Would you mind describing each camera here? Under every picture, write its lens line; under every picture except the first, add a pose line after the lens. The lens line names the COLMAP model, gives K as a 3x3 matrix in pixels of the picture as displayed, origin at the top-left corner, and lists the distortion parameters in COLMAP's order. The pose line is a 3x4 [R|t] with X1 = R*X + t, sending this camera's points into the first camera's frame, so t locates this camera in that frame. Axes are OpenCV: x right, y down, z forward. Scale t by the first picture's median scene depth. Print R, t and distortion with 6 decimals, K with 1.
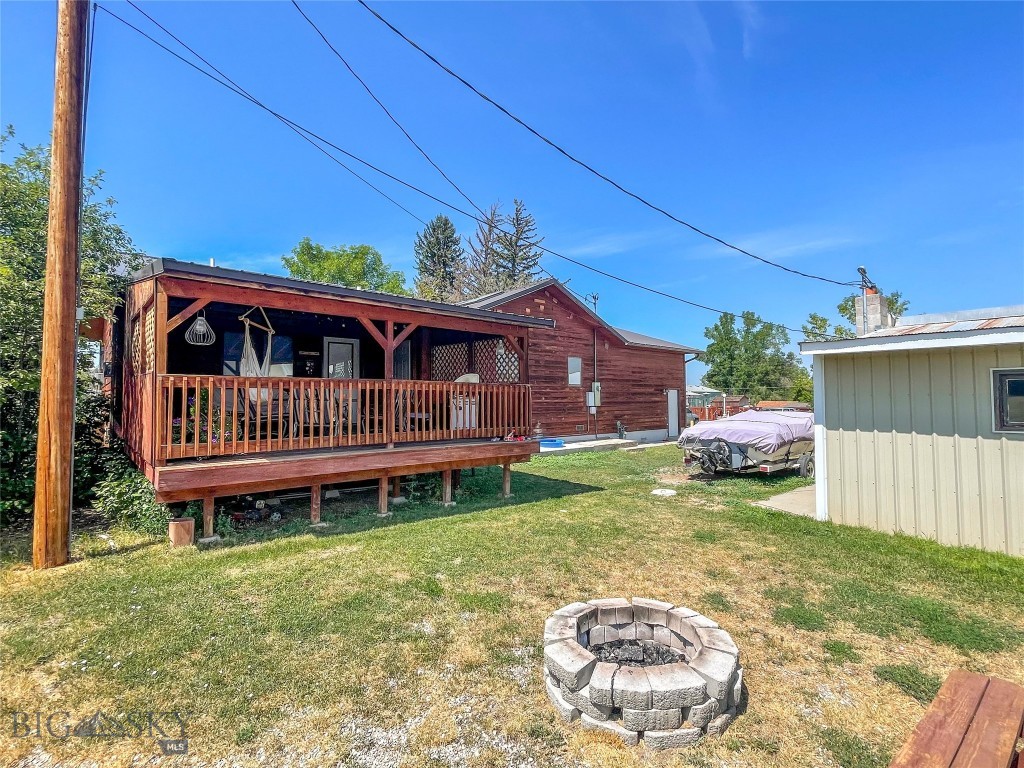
lens RADIAL K [[485.9, 0, 510.9], [0, 485.9, 381.8], [0, 0, 1]] dist [0.003331, 0.000957]
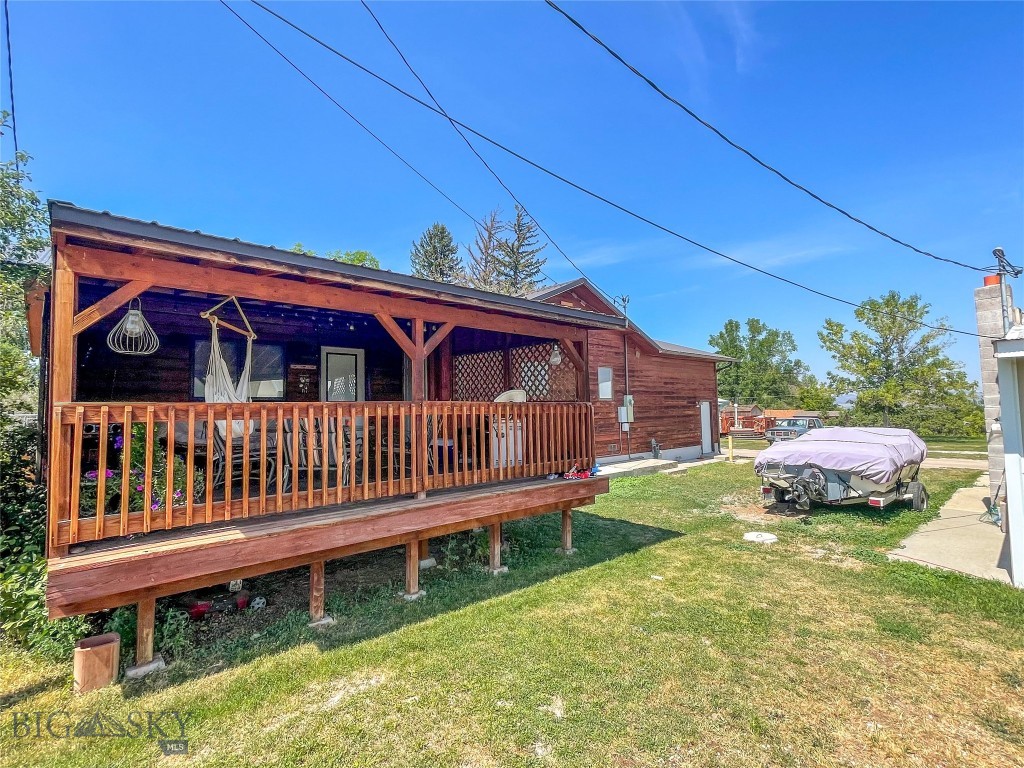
lens RADIAL K [[485.9, 0, 512.1], [0, 485.9, 381.7], [0, 0, 1]] dist [0.003331, 0.000957]
pose [[0.999744, -0.014802, 0.017111, -0.096034], [0.015215, 0.999589, -0.024295, -0.010470], [-0.016745, 0.024549, 0.999558, 0.218599]]
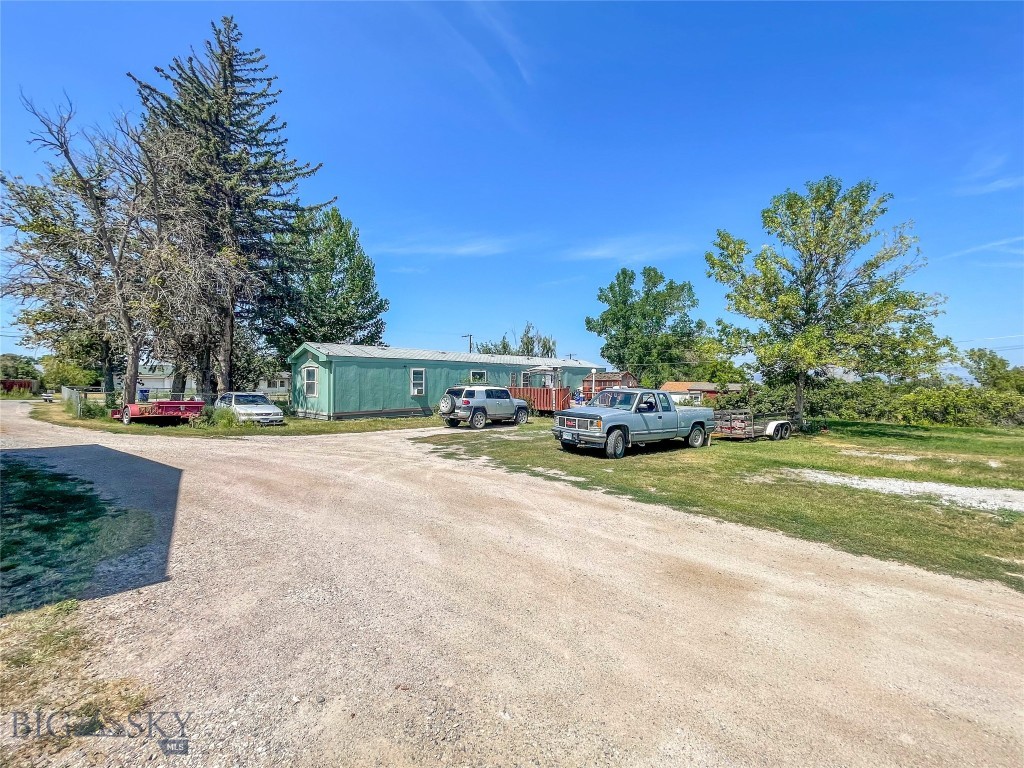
lens RADIAL K [[430.5, 0, 511.1], [0, 430.5, 383.2], [0, 0, 1]] dist [0.004506, -0.001027]
pose [[0.996831, 0.007204, 0.079219, 1.375325], [-0.010282, 0.999205, 0.038521, 0.111665], [-0.078879, -0.039214, 0.996113, 2.078294]]
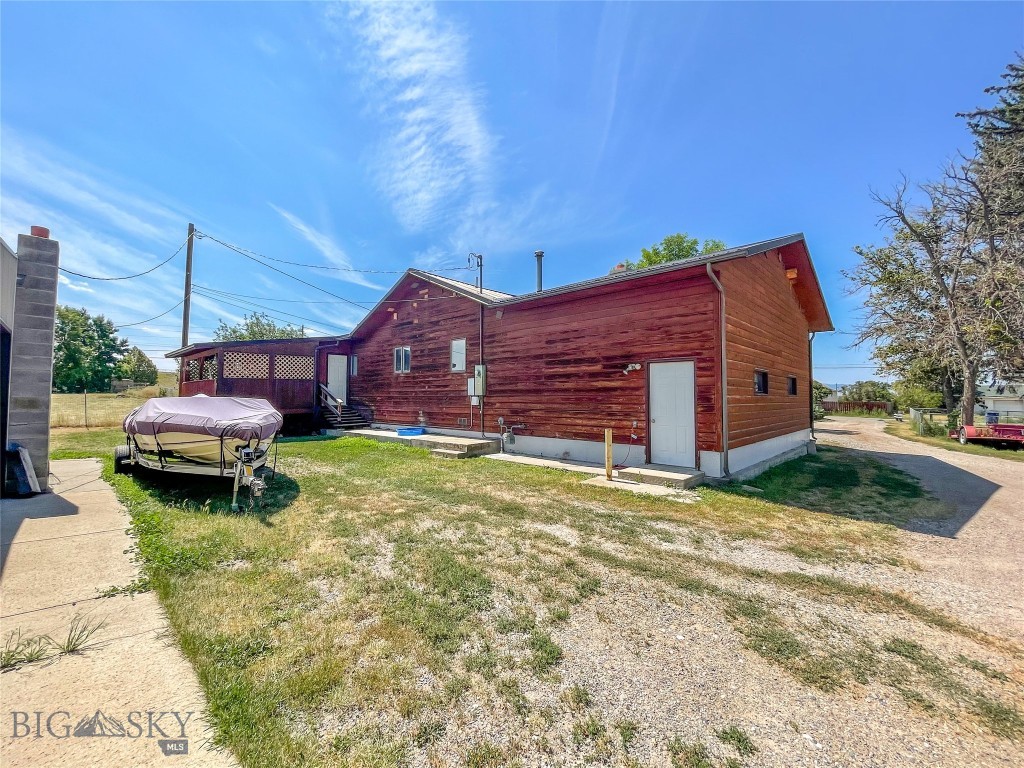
lens RADIAL K [[430.5, 0, 507.1], [0, 430.5, 381.7], [0, 0, 1]] dist [0.004506, -0.001027]
pose [[0.088210, -0.037306, -0.995403, 1.629583], [0.029897, 0.998947, -0.034789, 0.099329], [0.995653, -0.026691, 0.089232, 1.841528]]
